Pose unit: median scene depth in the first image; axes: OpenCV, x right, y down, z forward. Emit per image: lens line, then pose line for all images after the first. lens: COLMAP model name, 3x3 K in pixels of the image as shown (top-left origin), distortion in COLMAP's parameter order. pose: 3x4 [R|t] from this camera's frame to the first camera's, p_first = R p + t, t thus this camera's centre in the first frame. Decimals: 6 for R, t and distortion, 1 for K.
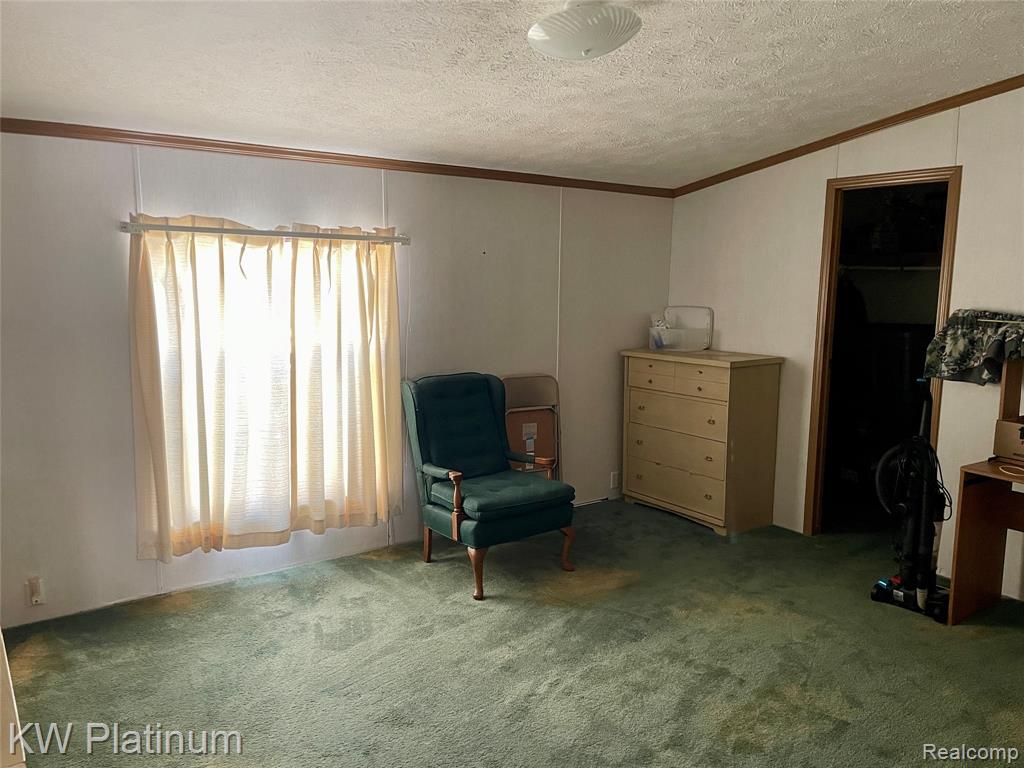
lens RADIAL K [[776.9, 0, 509.2], [0, 776.9, 384.2], [0, 0, 1]] dist [0.104934, -0.136562]
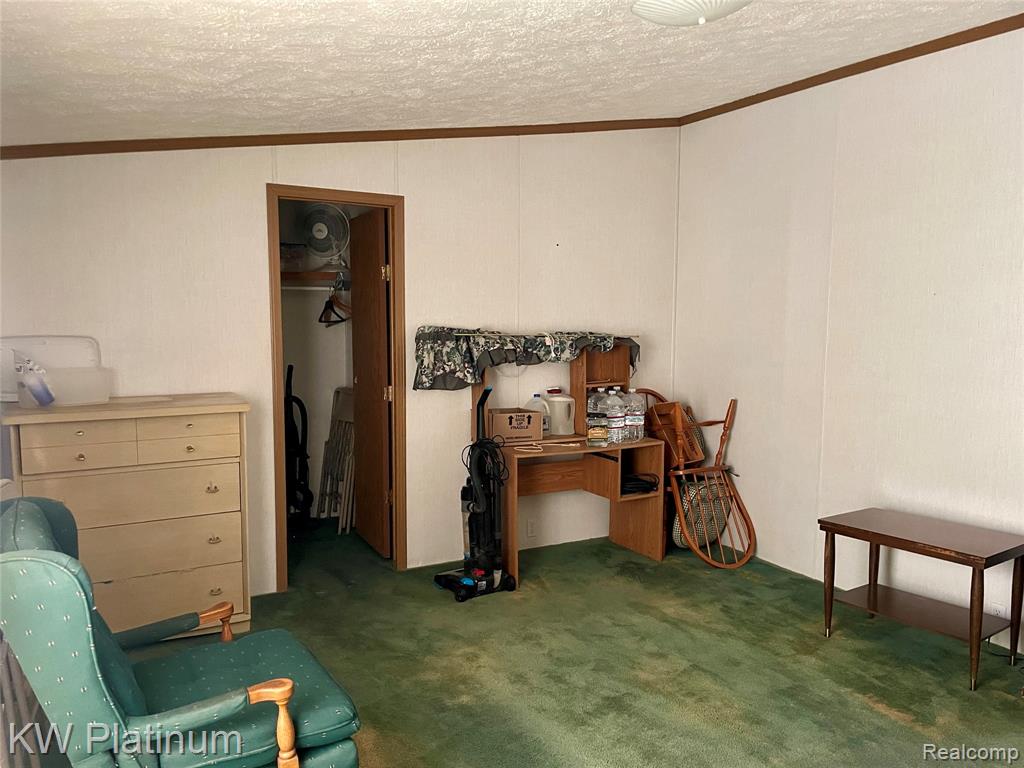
lens RADIAL K [[776.9, 0, 509.2], [0, 776.9, 384.2], [0, 0, 1]] dist [0.104934, -0.136562]
pose [[0.105437, -0.105628, 0.988800, -0.520784], [0.126253, 0.987718, 0.092050, -0.099428], [-0.986379, 0.115134, 0.117478, 0.758328]]
